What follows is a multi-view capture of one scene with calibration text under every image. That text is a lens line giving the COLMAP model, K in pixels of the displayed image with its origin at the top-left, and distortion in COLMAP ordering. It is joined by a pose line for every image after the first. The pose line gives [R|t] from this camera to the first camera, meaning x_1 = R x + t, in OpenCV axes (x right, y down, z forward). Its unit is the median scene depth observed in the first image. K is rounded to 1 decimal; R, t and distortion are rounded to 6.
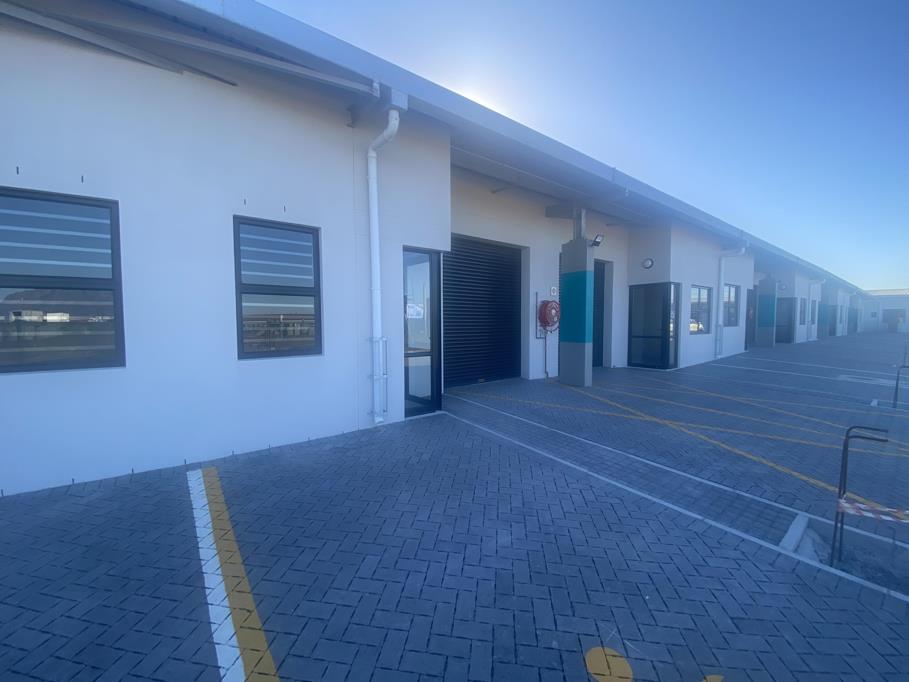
lens RADIAL K [[377.2, 0, 456.1], [0, 377.2, 336.3], [0, 0, 1]] dist [0.000301, -0.003037]
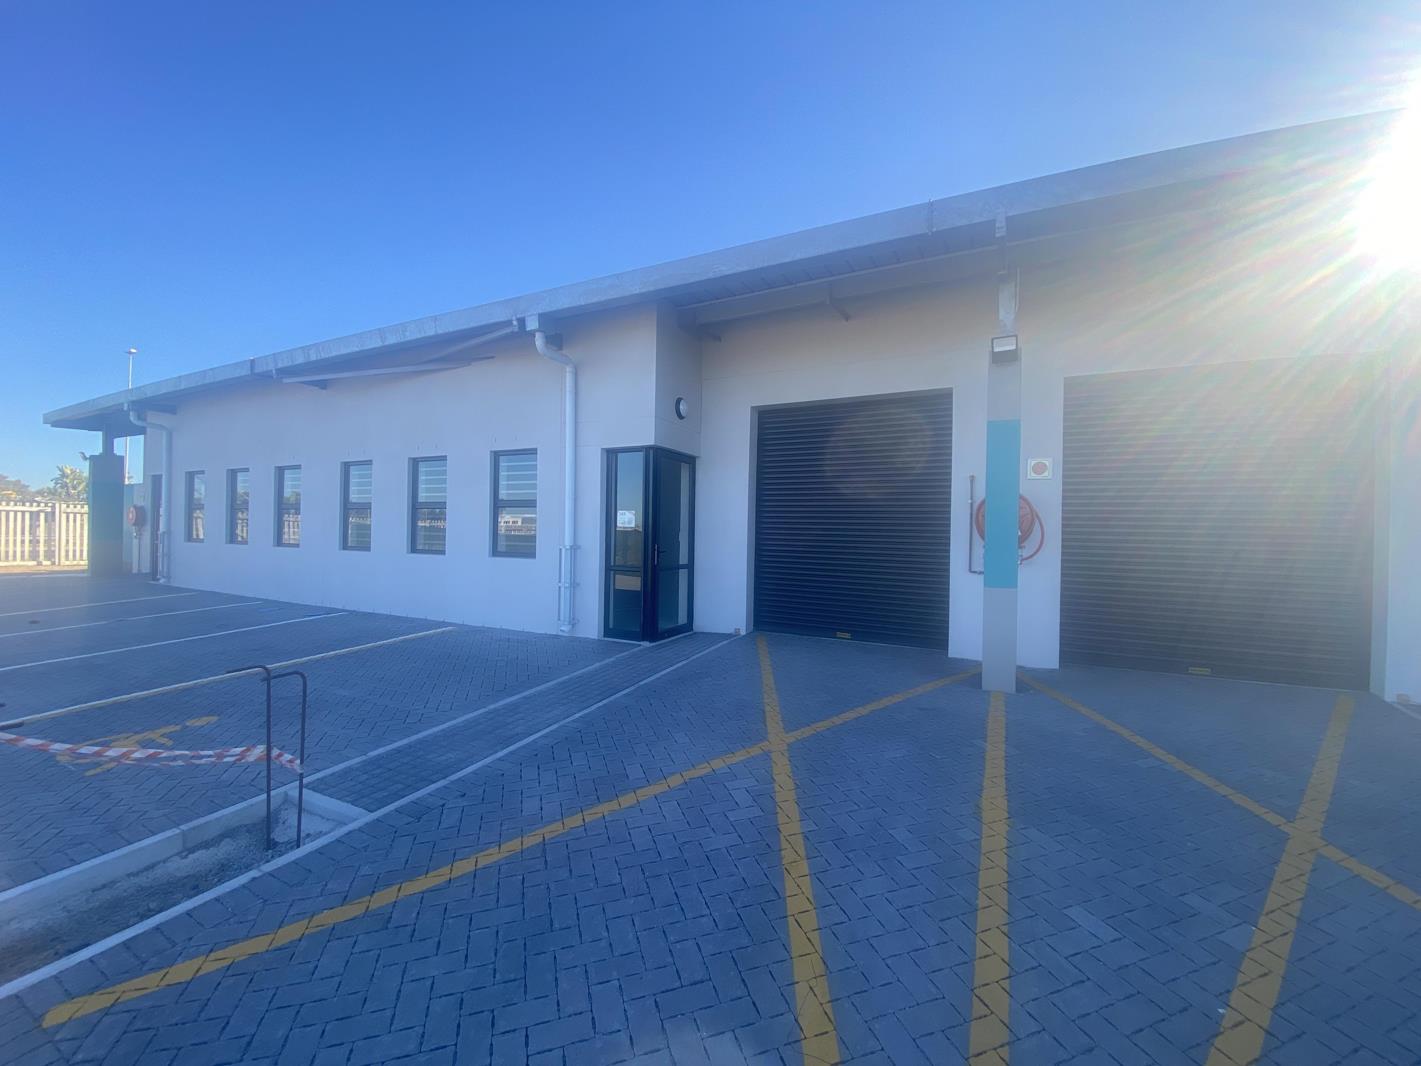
lens RADIAL K [[579.7, 0, 725.0], [0, 579.7, 537.5], [0, 0, 1]] dist [-0.003079, -0.005387]
pose [[0.427423, 0.024178, -0.903729, 0.498918], [-0.048751, 0.998804, 0.003664, -0.017024], [0.902737, 0.042491, 0.428090, 0.257676]]
